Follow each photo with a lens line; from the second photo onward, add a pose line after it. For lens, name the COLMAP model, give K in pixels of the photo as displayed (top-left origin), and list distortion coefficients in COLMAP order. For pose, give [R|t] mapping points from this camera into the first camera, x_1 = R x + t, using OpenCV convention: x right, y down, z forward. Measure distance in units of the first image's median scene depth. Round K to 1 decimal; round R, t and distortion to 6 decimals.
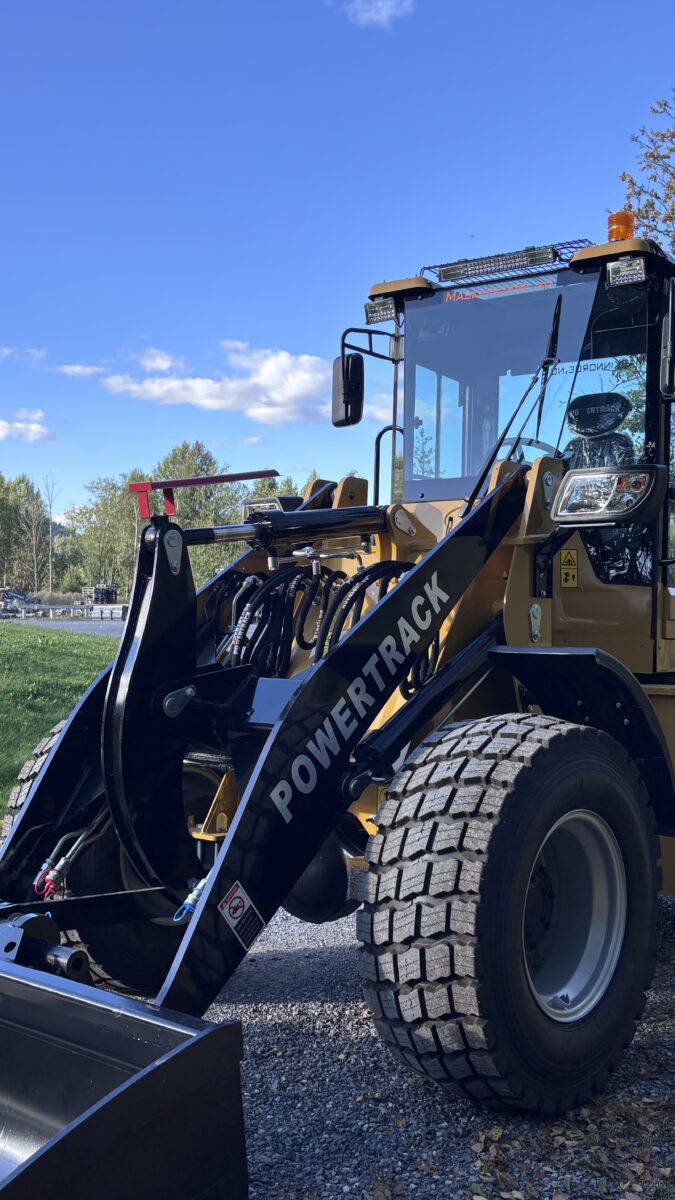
lens RADIAL K [[1237.6, 0, 336.1], [0, 1237.6, 629.0], [0, 0, 1]] dist [0.097331, -0.003383]
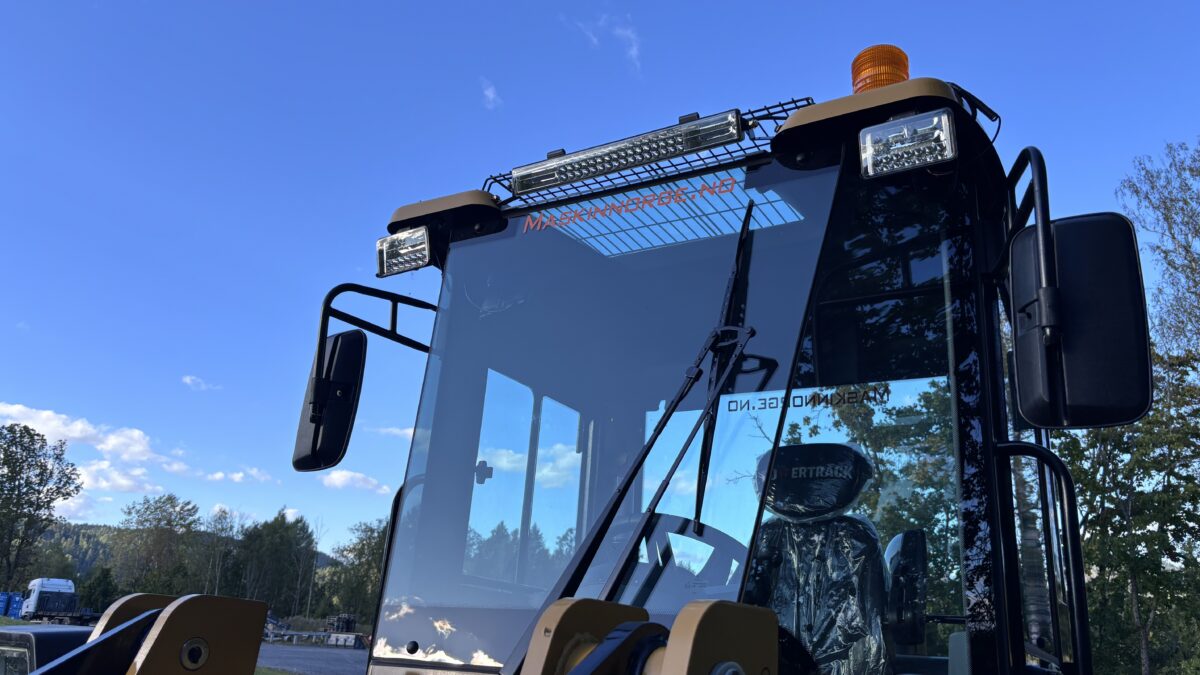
lens RADIAL K [[915.5, 0, 600.5], [0, 915.5, 340.9], [0, 0, 1]] dist [0.069089, -0.084521]
pose [[0.997687, 0.062281, 0.027228, 0.108070], [-0.050320, 0.946033, -0.320139, -0.101900], [-0.045698, 0.318028, 0.946979, 0.642235]]
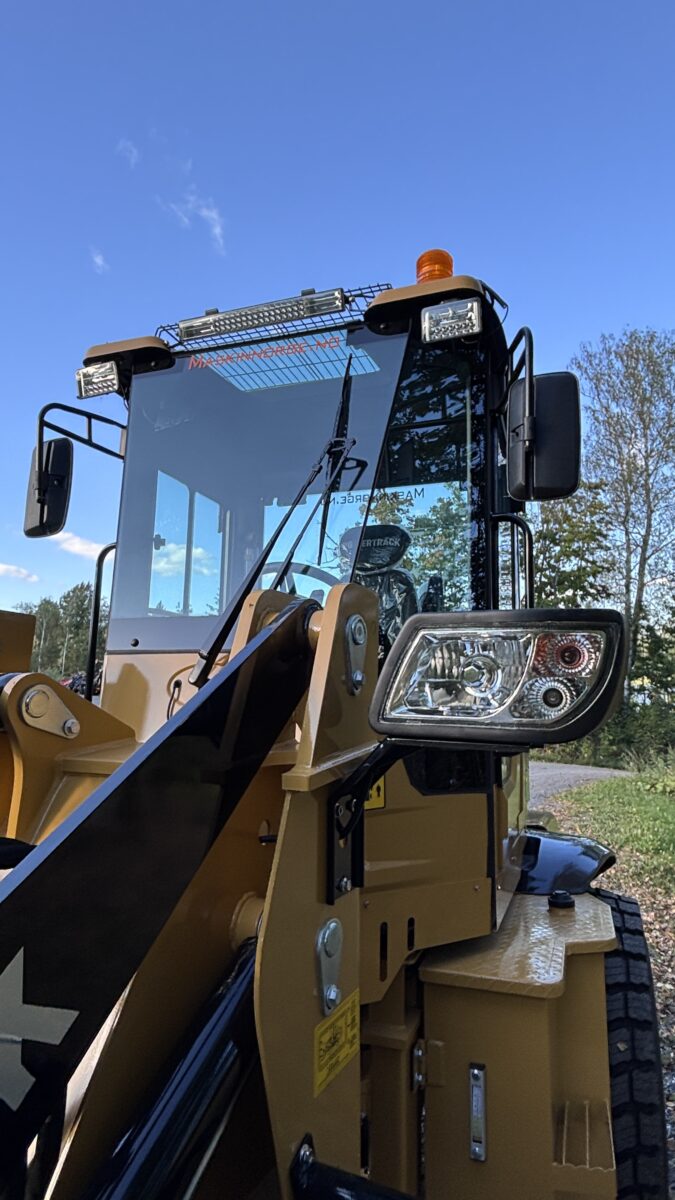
lens RADIAL K [[667.8, 0, 336.8], [0, 667.8, 599.9], [0, 0, 1]] dist [0.033265, -0.000466]
pose [[0.972191, 0.036913, 0.231261, 0.083592], [-0.005484, 0.990817, -0.135096, -0.078962], [-0.234124, 0.130071, 0.963466, 0.608068]]
